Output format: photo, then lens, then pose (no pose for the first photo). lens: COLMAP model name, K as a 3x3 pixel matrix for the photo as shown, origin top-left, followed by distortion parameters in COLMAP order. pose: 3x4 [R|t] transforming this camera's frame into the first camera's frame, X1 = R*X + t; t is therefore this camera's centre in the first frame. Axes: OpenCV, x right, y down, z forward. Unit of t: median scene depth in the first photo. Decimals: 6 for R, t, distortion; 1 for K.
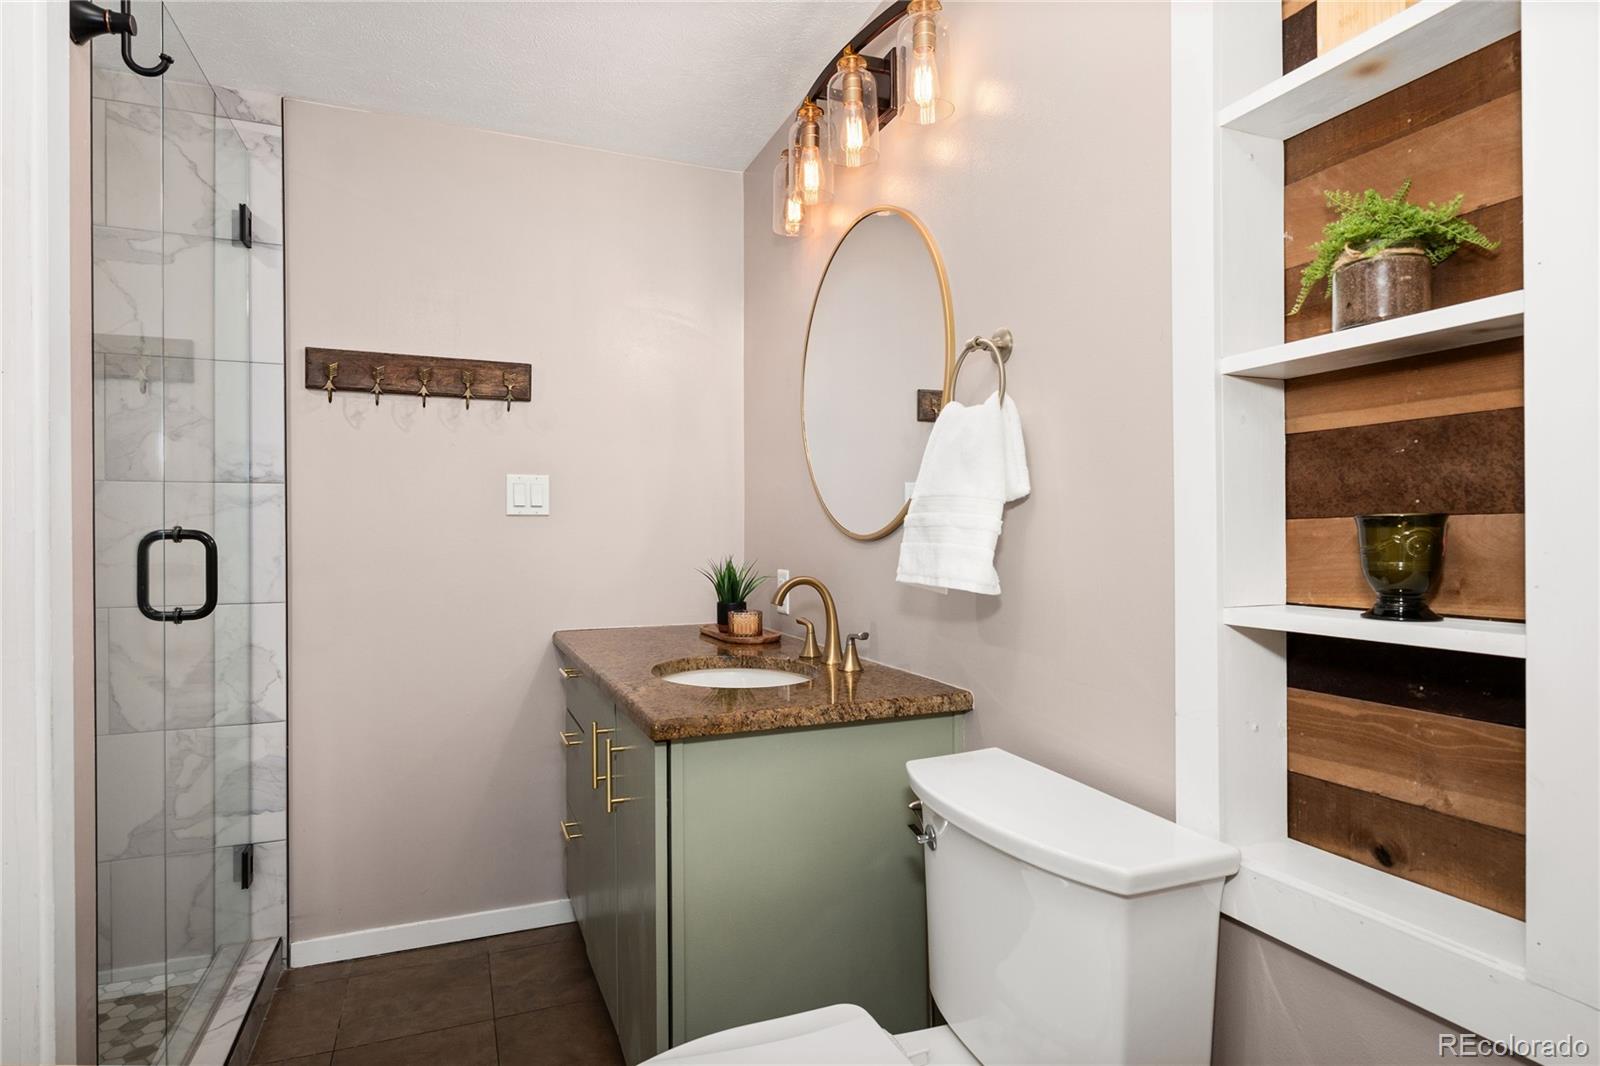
lens RADIAL K [[881.6, 0, 801.4], [0, 881.6, 536.8], [0, 0, 1]] dist [0.000426, 0.000703]
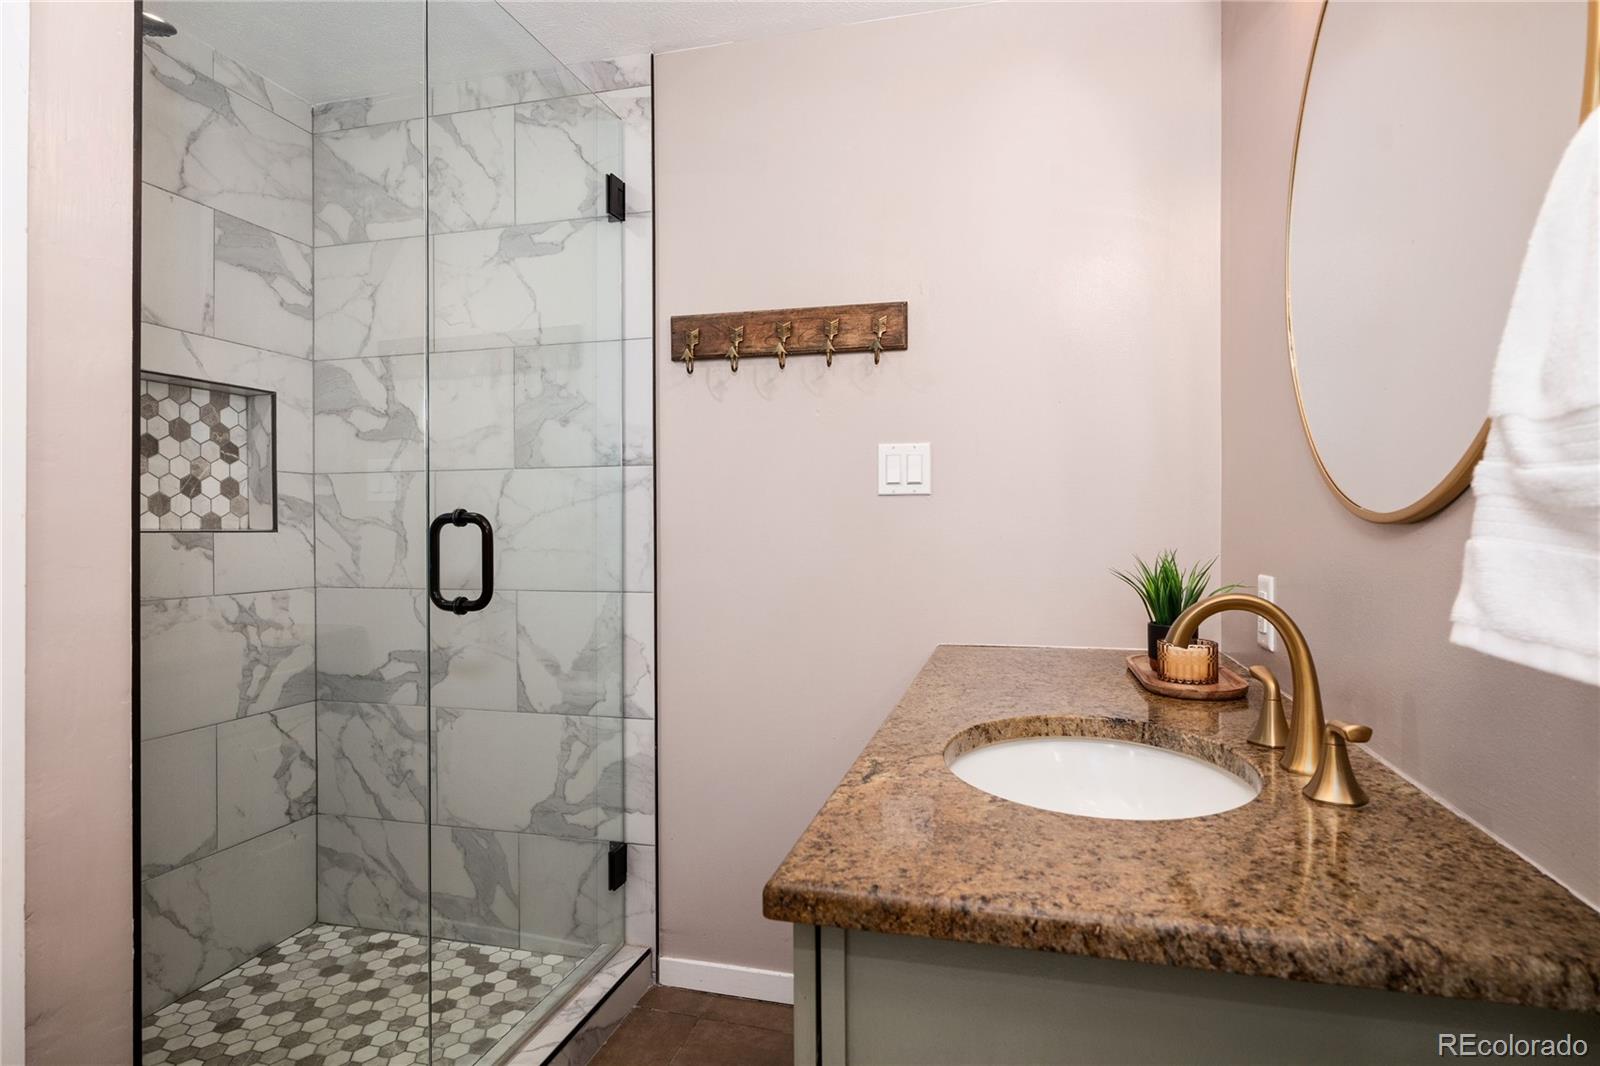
lens RADIAL K [[846.2, 0, 801.2], [0, 846.2, 527.9], [0, 0, 1]] dist [-0.004498, 0.000137]
pose [[0.792293, 0.000615, -0.610141, 0.087300], [-0.000158, 1.000000, 0.000802, 0.005256], [0.610141, -0.000538, 0.792292, 0.388705]]
